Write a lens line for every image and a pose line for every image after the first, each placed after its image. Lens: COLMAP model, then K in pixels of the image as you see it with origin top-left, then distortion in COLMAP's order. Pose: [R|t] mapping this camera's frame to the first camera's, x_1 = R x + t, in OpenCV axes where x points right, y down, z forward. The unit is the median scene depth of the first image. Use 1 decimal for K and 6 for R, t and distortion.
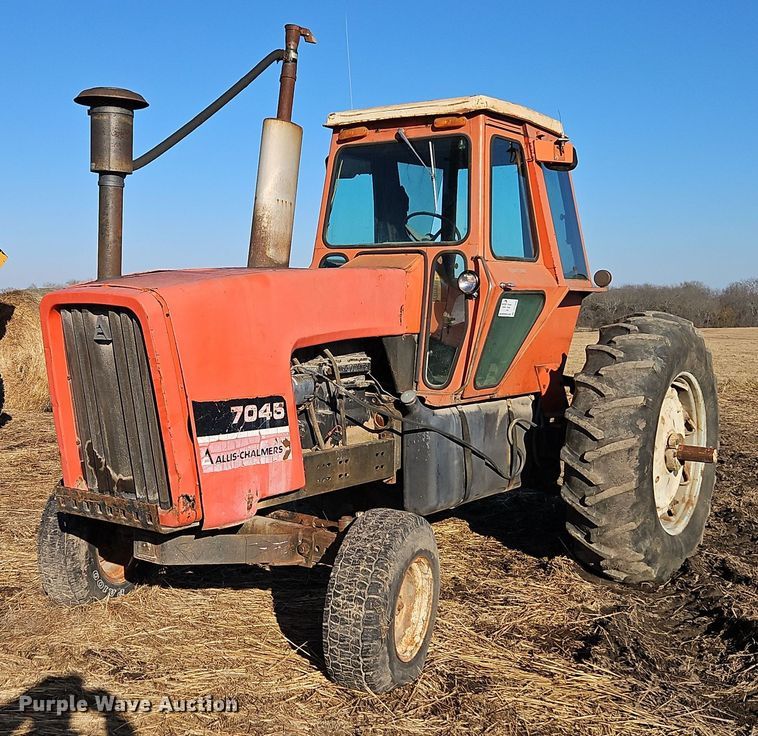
lens RADIAL K [[1008.2, 0, 379.0], [0, 1008.2, 368.0], [0, 0, 1]] dist [0.022186, 0.020015]
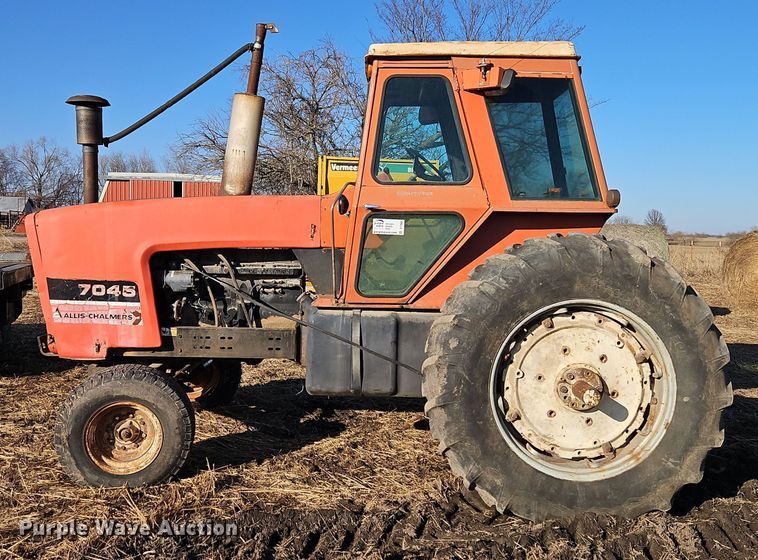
lens RADIAL K [[744.5, 0, 378.7], [0, 744.5, 265.6], [0, 0, 1]] dist [0.031008, -0.001818]
pose [[0.575937, 0.032435, -0.816850, 0.818833], [-0.065212, 0.997851, -0.006357, -0.010480], [0.814889, 0.056930, 0.576814, 0.526014]]
